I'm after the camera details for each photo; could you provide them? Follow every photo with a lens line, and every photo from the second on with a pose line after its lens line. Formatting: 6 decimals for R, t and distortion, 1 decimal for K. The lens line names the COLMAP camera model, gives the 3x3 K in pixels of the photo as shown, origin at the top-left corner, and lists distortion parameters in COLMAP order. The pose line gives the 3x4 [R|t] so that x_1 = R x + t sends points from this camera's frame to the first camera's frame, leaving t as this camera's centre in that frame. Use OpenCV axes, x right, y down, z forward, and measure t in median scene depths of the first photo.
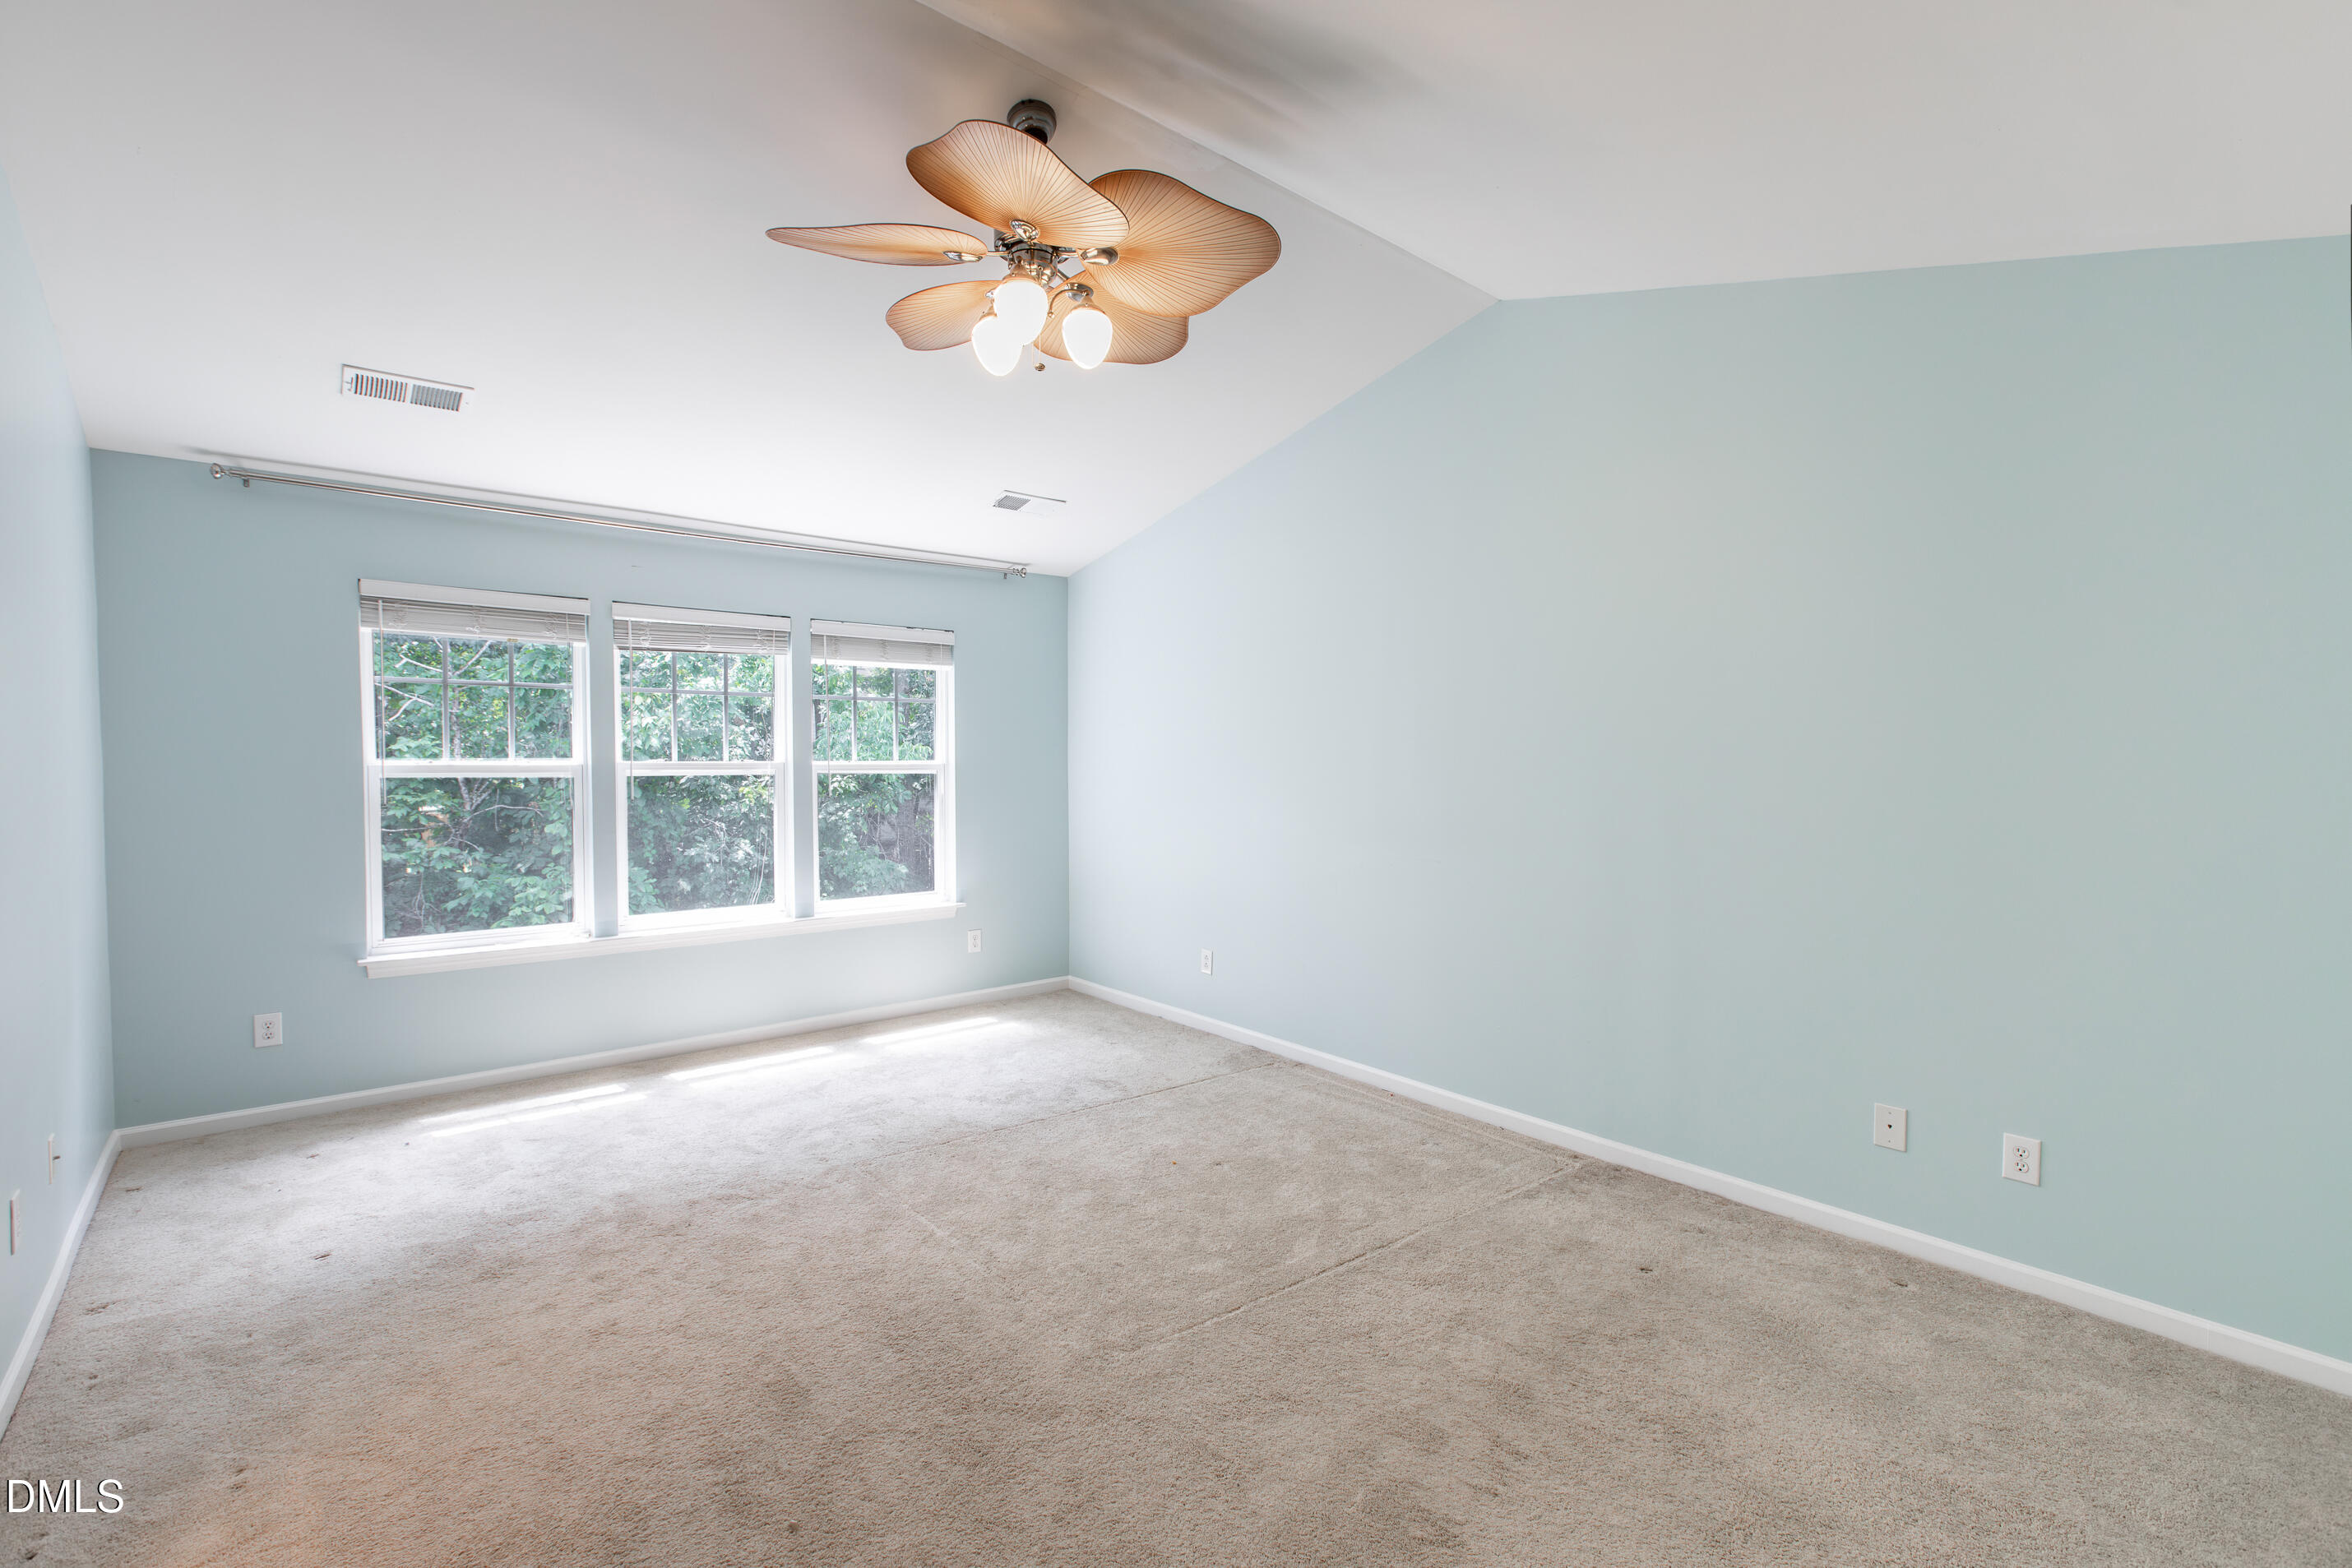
lens RADIAL K [[1085.2, 0, 1181.5], [0, 1085.2, 783.9], [0, 0, 1]] dist [0.012521, -0.002876]
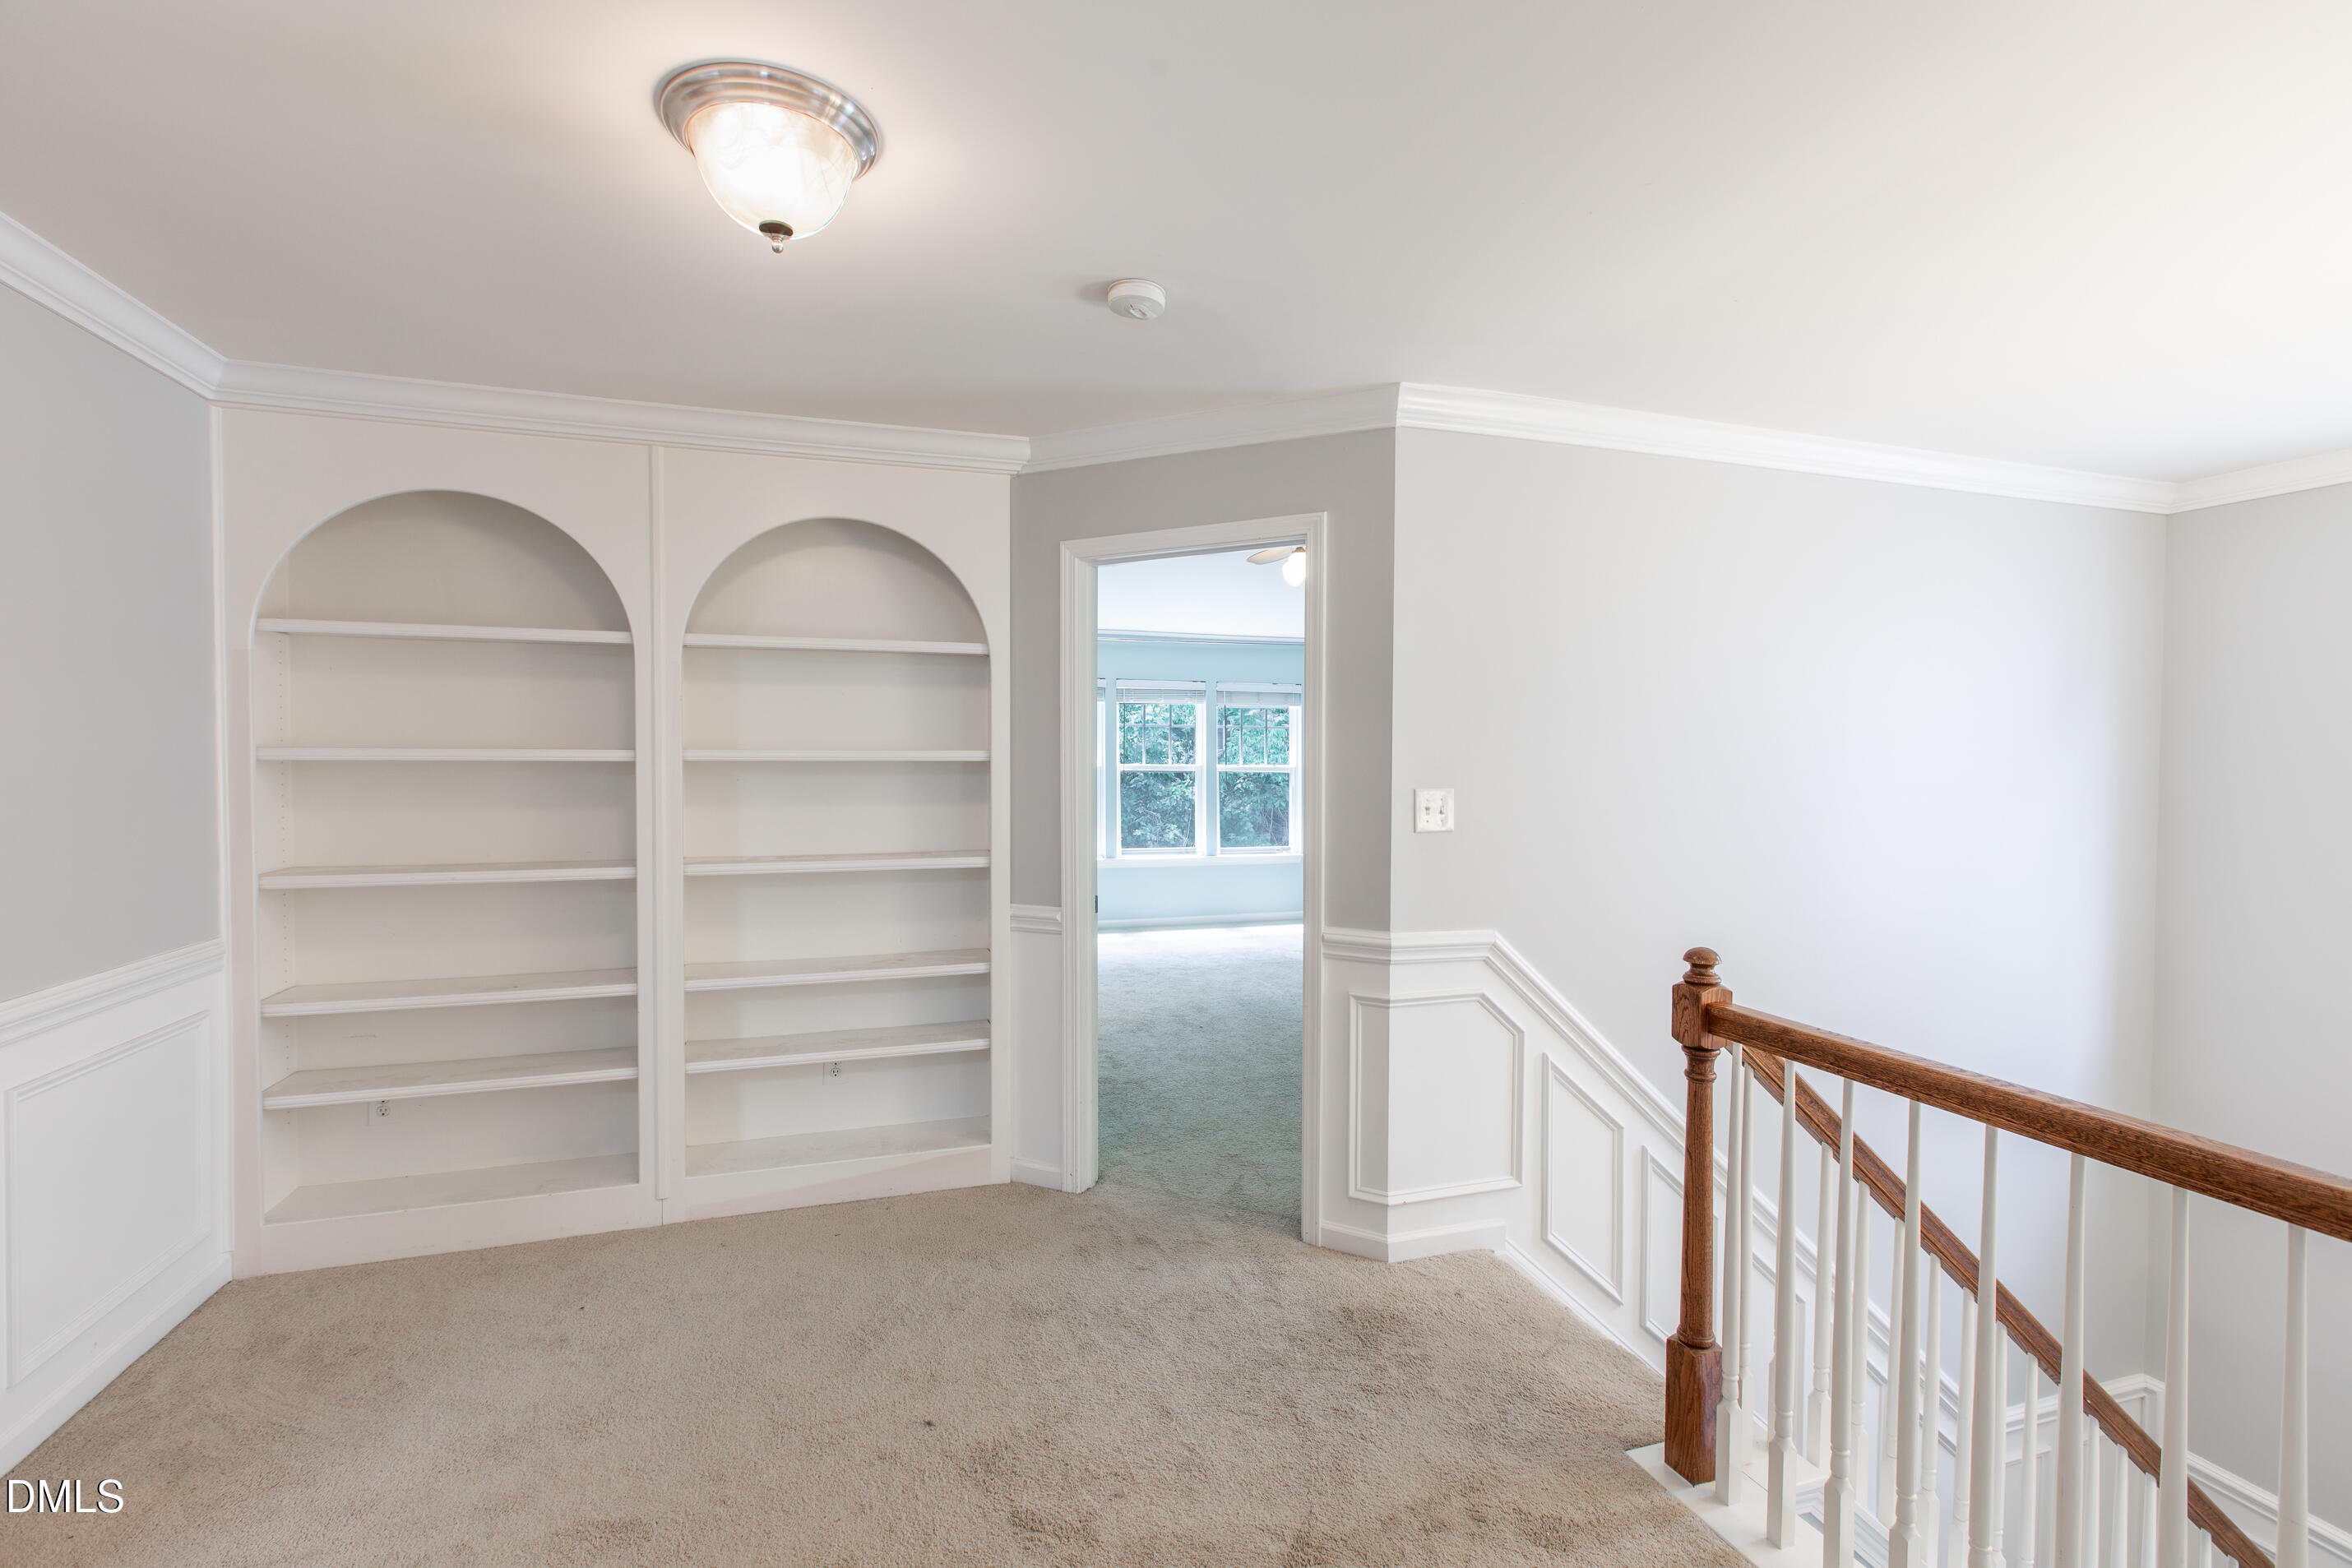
lens RADIAL K [[1085.2, 0, 1189.1], [0, 1085.2, 789.9], [0, 0, 1]] dist [0.012521, -0.002876]
pose [[0.934903, 0.011921, -0.354704, 0.207608], [-0.013295, 0.999911, -0.001438, 0.020651], [0.354655, 0.006060, 0.934978, -0.563373]]
